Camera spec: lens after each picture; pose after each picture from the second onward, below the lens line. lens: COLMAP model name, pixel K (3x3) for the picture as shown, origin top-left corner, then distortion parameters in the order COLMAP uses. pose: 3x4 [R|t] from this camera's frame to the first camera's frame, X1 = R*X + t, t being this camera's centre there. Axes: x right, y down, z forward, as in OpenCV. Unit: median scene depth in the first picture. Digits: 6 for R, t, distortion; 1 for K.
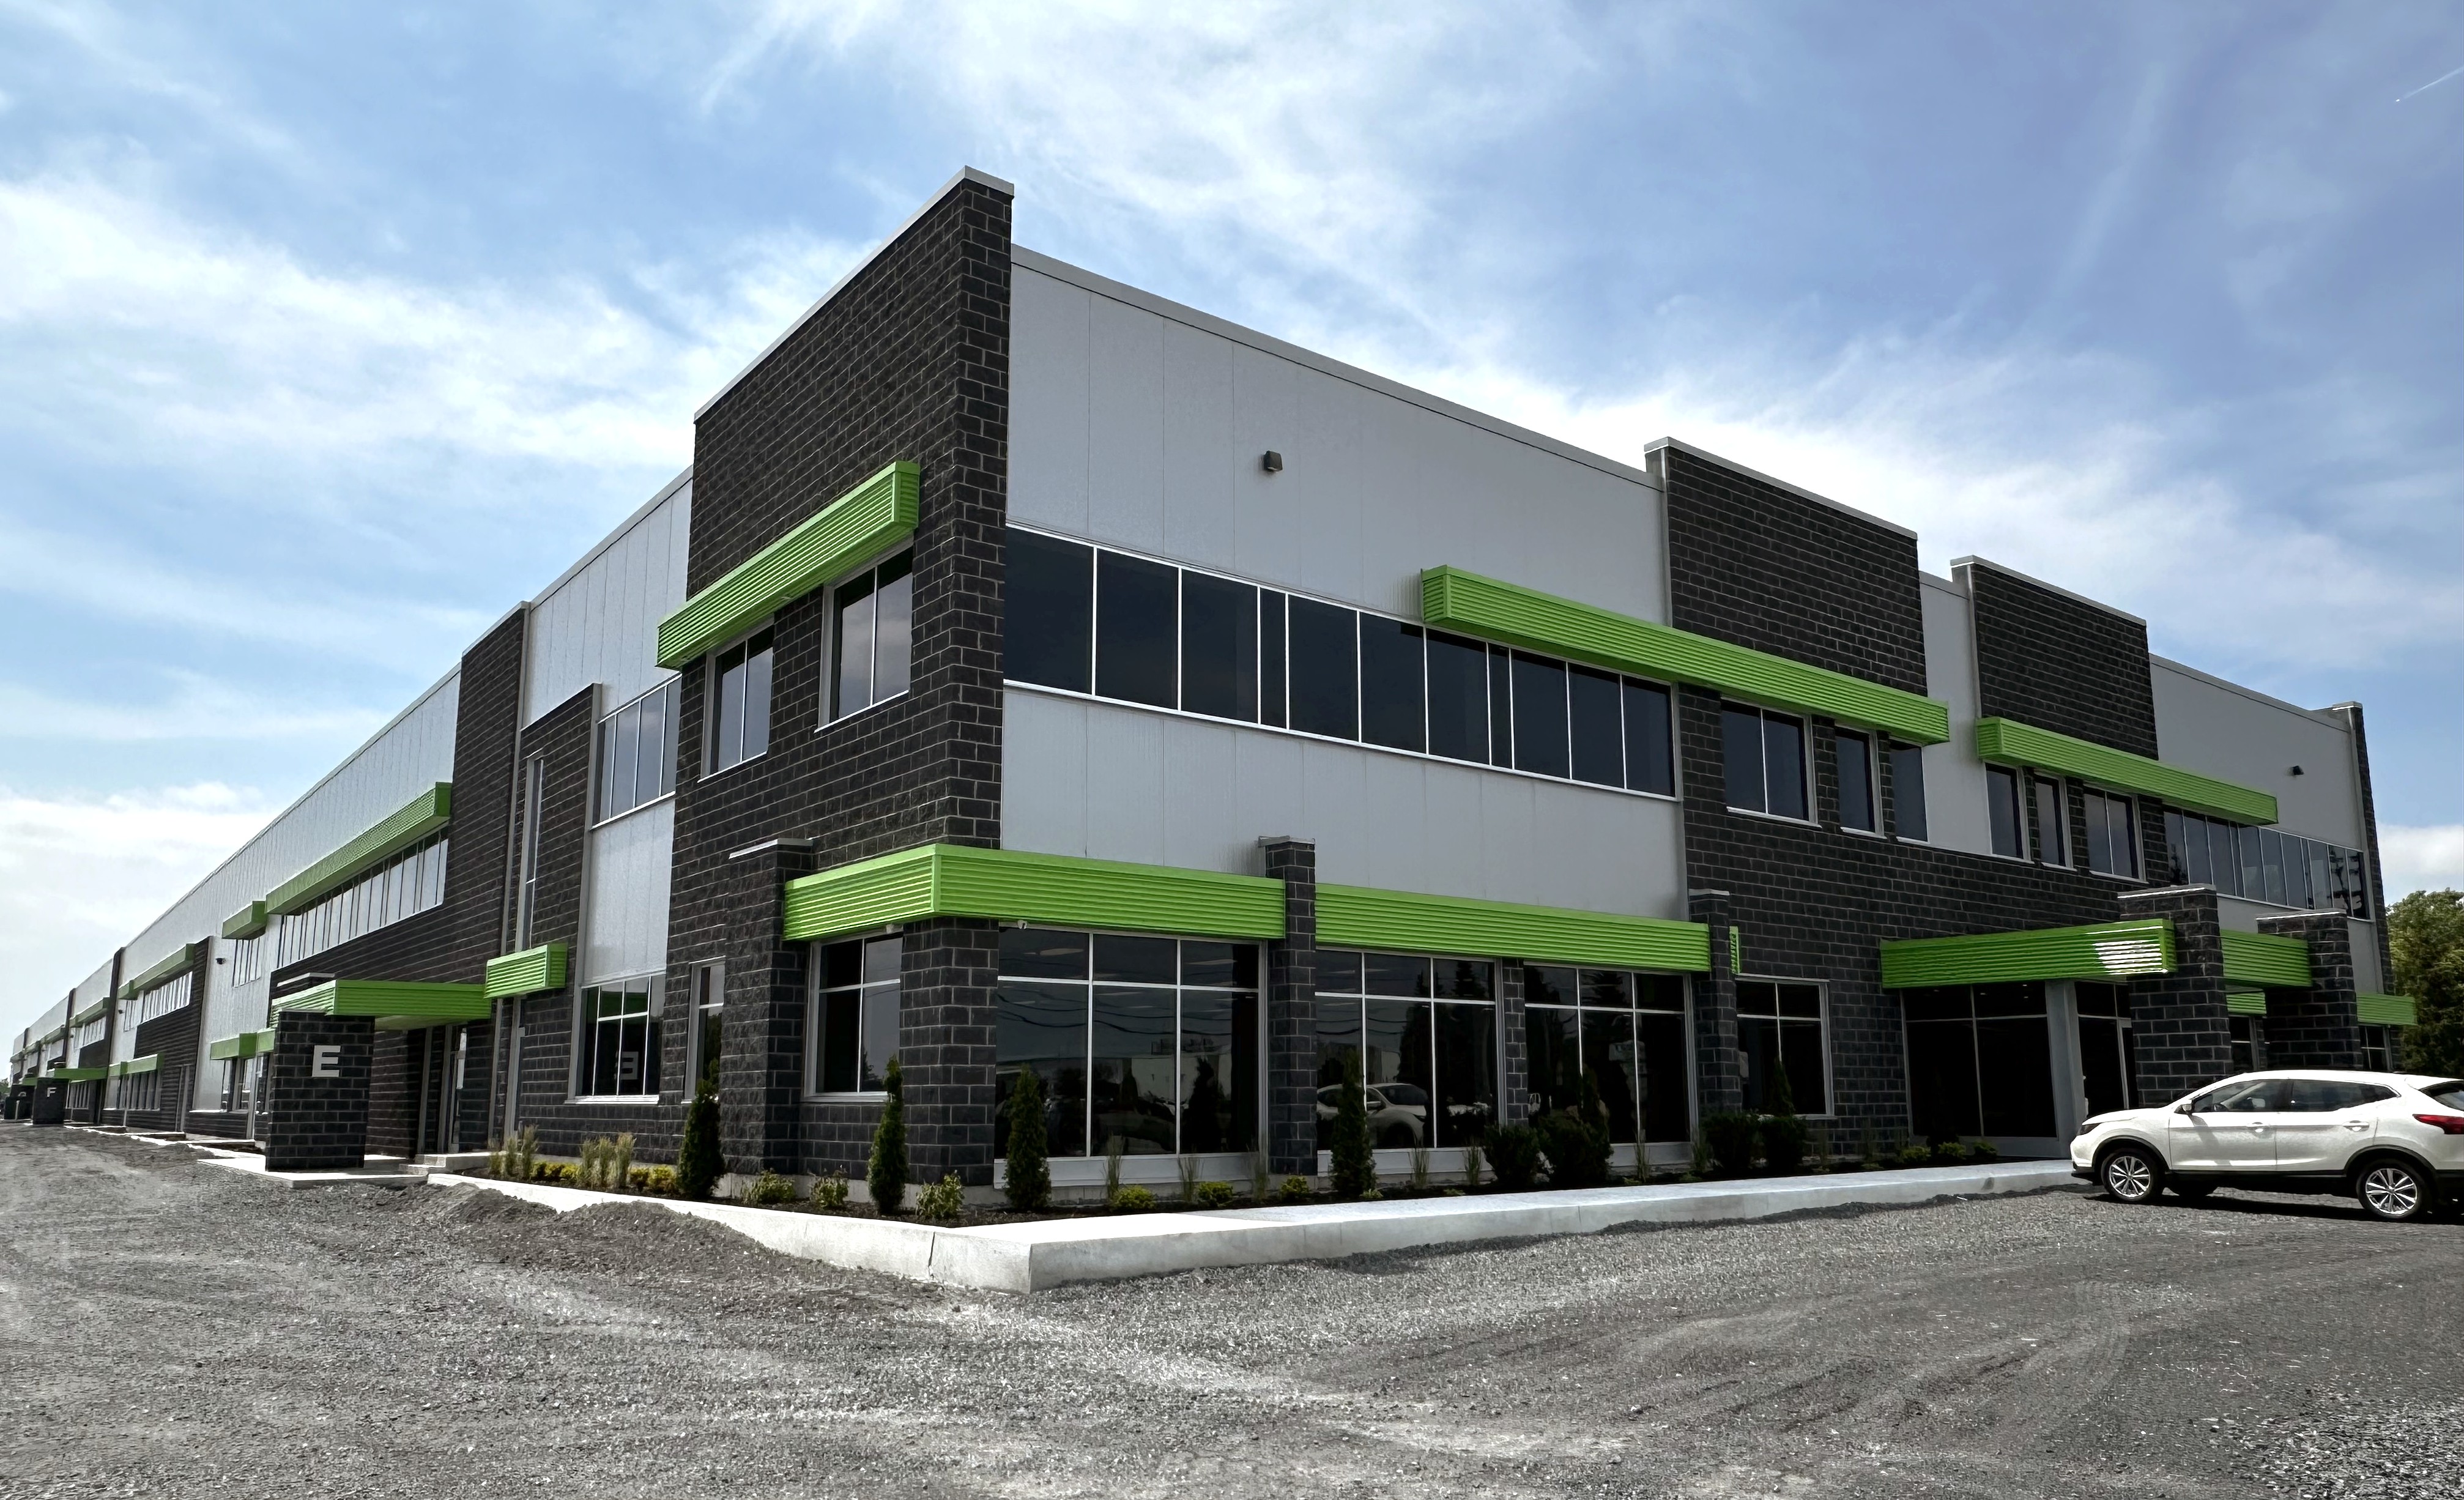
lens RADIAL K [[1647.7, 0, 1226.9], [0, 1647.7, 828.0], [0, 0, 1]] dist [0.003082, -0.000229]
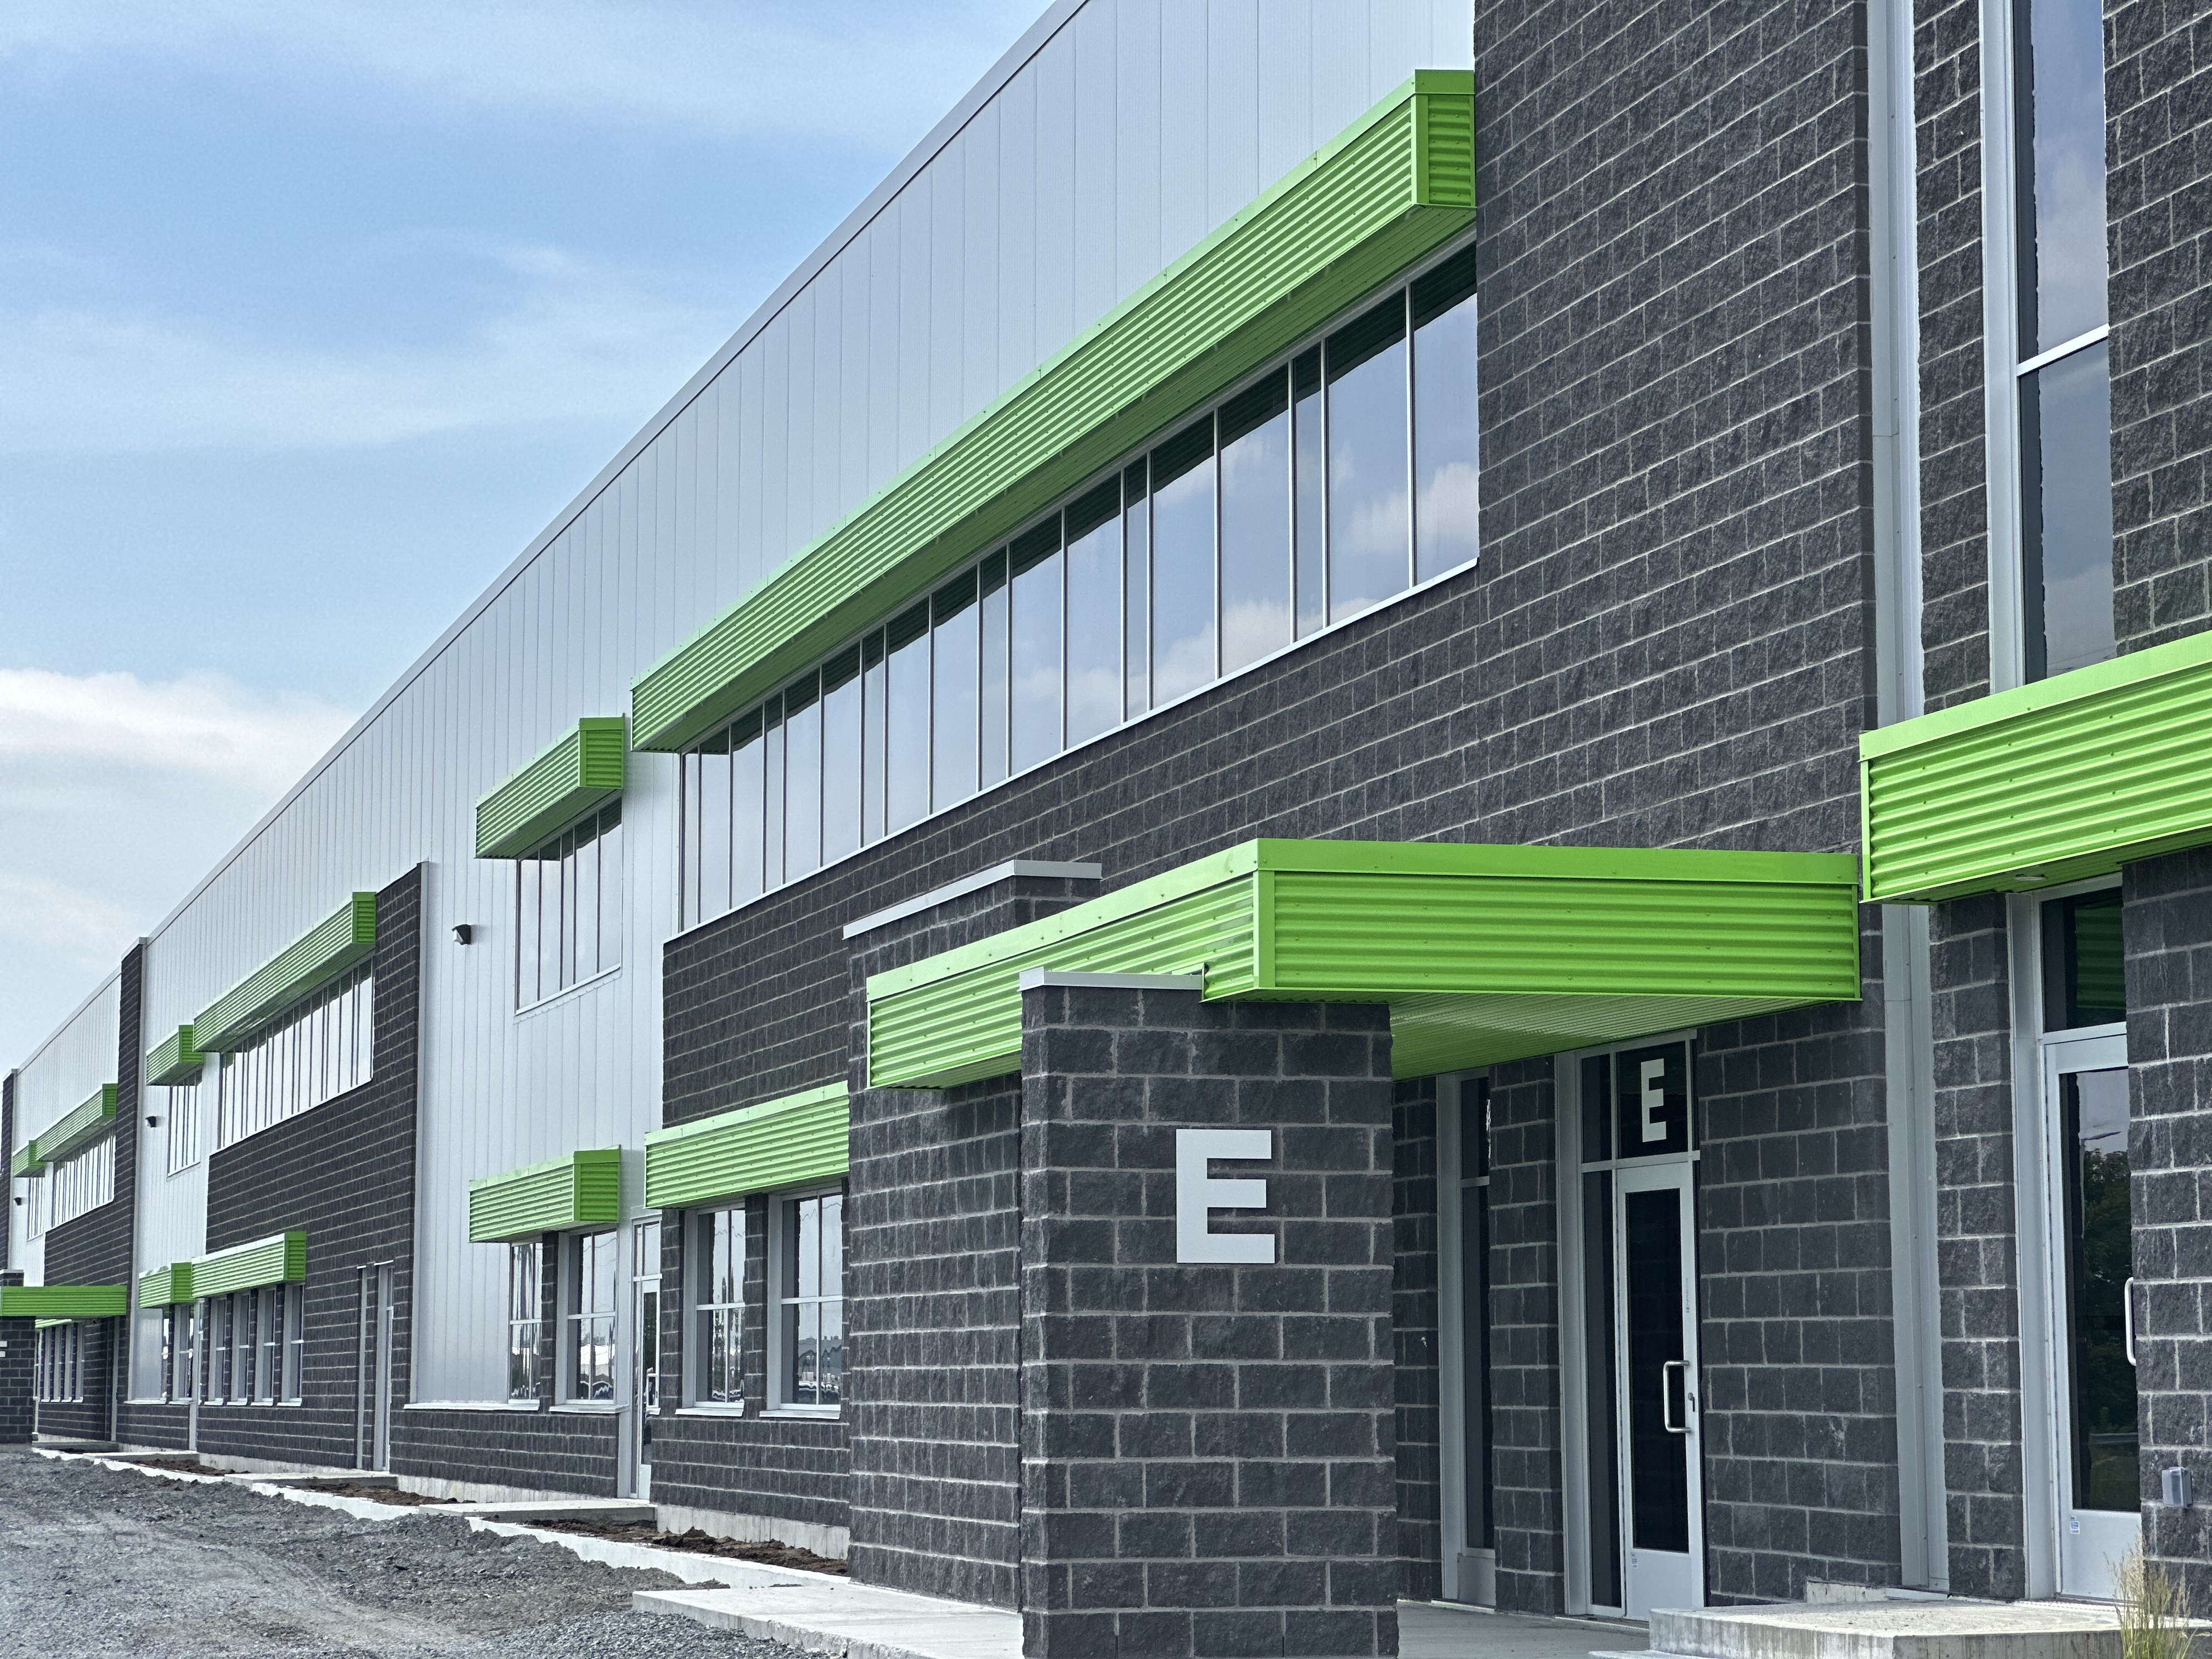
lens RADIAL K [[4945.4, 0, 1106.0], [0, 4945.4, 829.5], [0, 0, 1]] dist [0.187135, 0.311500]
pose [[0.926798, -0.043745, -0.373003, -0.171354], [0.064493, 0.996977, 0.043323, 0.033668], [0.369980, -0.064208, 0.926818, 0.201604]]
